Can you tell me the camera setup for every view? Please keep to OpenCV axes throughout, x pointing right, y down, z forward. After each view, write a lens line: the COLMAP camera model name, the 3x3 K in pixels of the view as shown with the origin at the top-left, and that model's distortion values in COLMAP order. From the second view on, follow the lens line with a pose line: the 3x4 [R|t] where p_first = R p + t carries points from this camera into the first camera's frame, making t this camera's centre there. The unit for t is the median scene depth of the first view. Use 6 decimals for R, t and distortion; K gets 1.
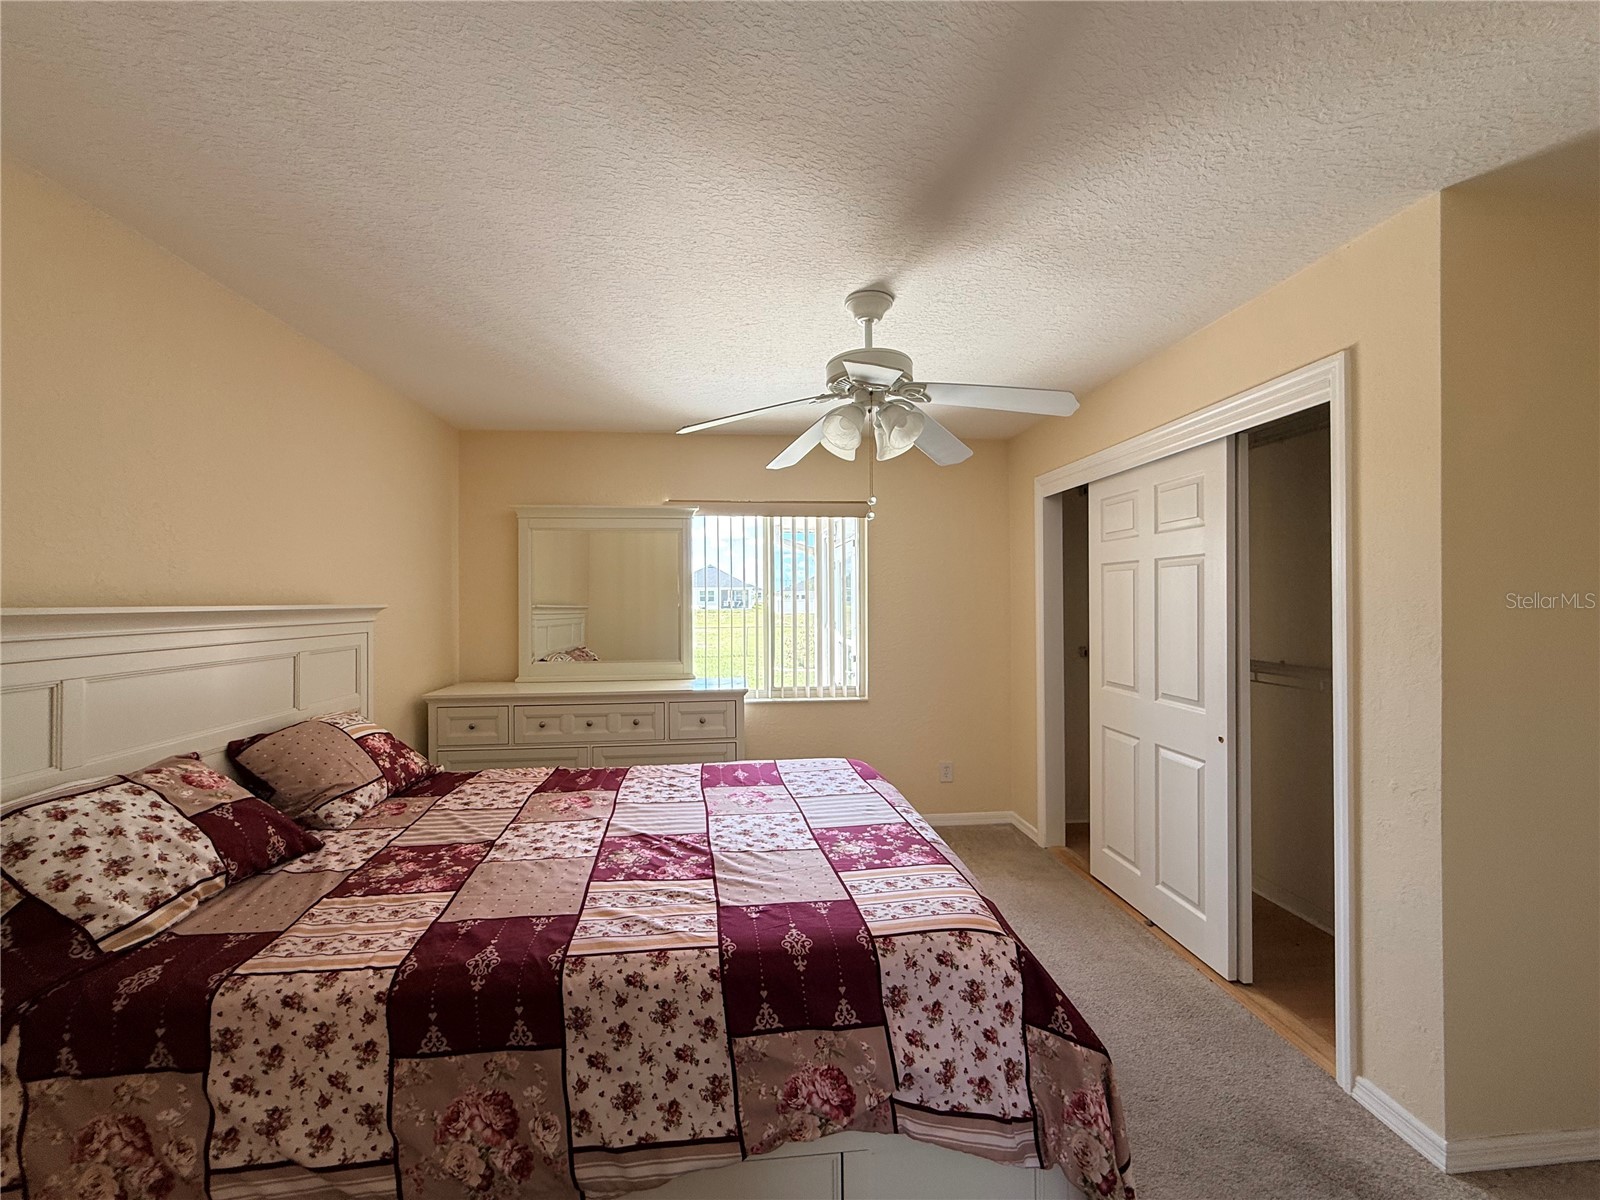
lens RADIAL K [[643.2, 0, 795.9], [0, 643.2, 599.7], [0, 0, 1]] dist [-0.000508, -0.000026]
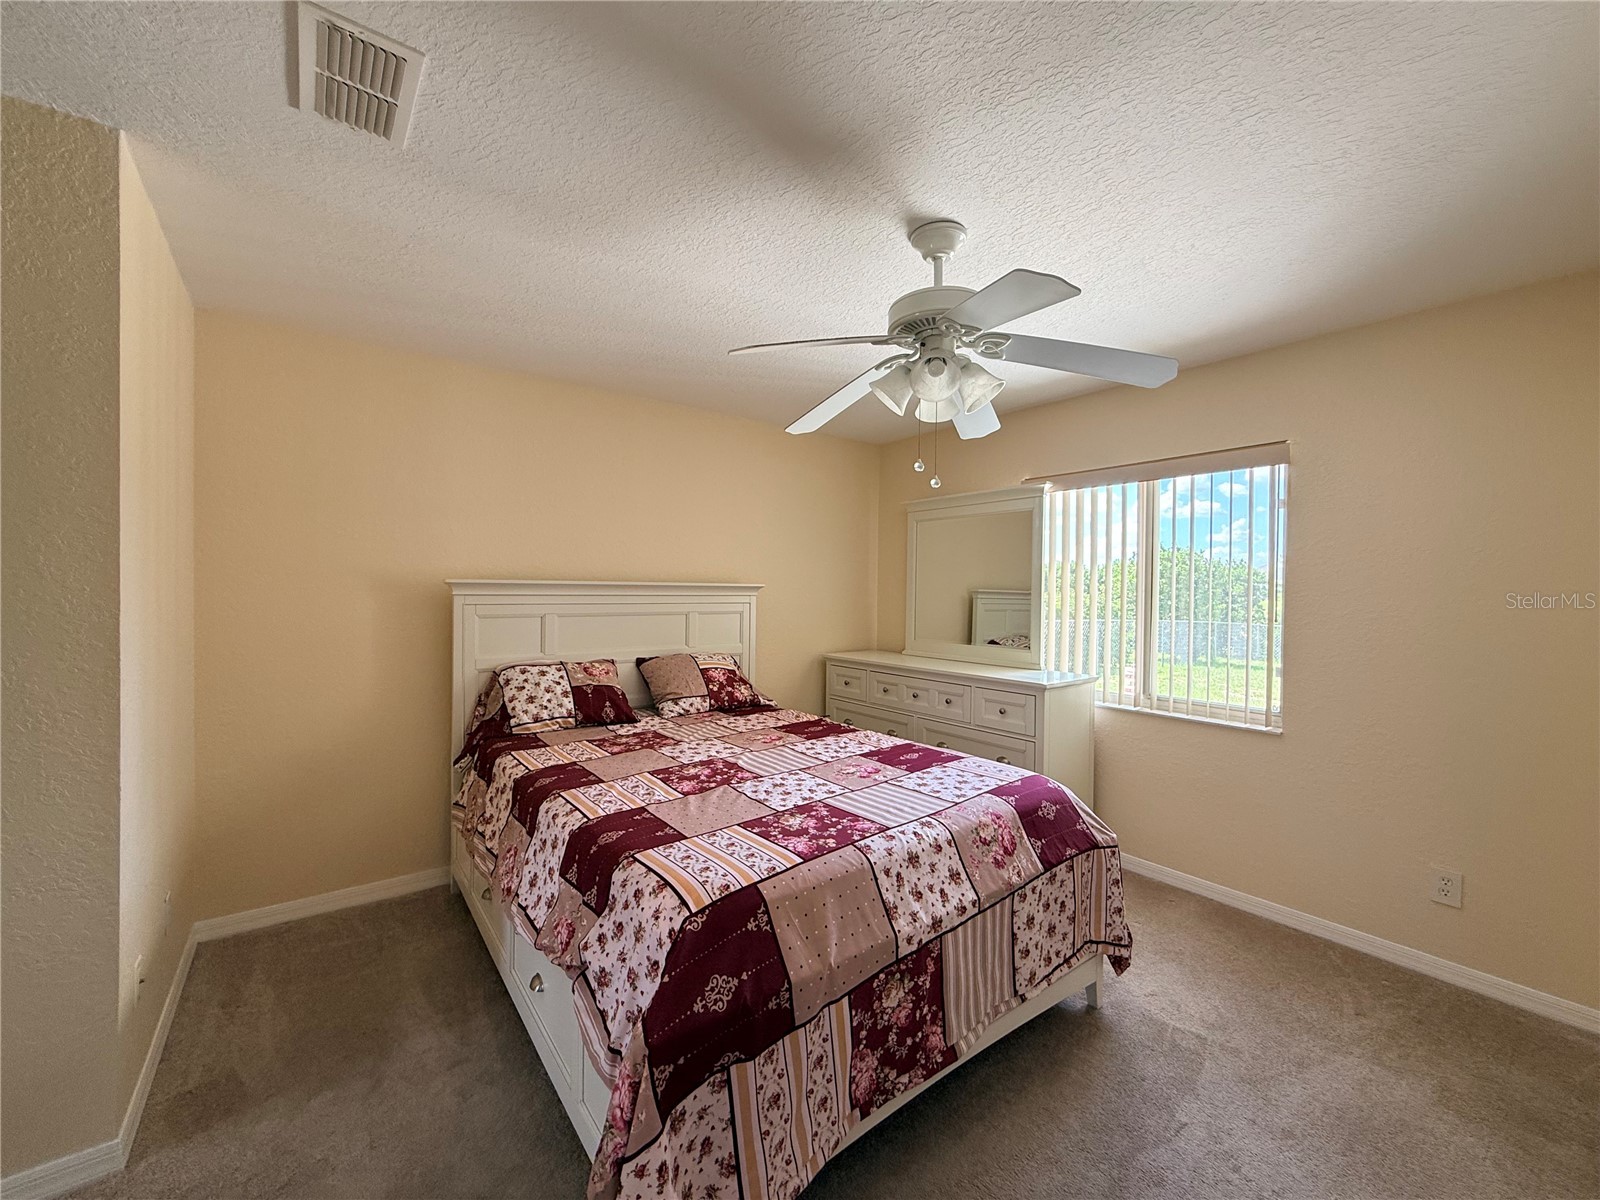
lens RADIAL K [[643.2, 0, 795.9], [0, 643.2, 599.7], [0, 0, 1]] dist [-0.000508, -0.000026]
pose [[0.519705, 0.024116, -0.854005, 0.897089], [-0.012375, 0.999709, 0.020700, 0.015337], [0.854256, -0.000190, 0.519853, 0.447803]]
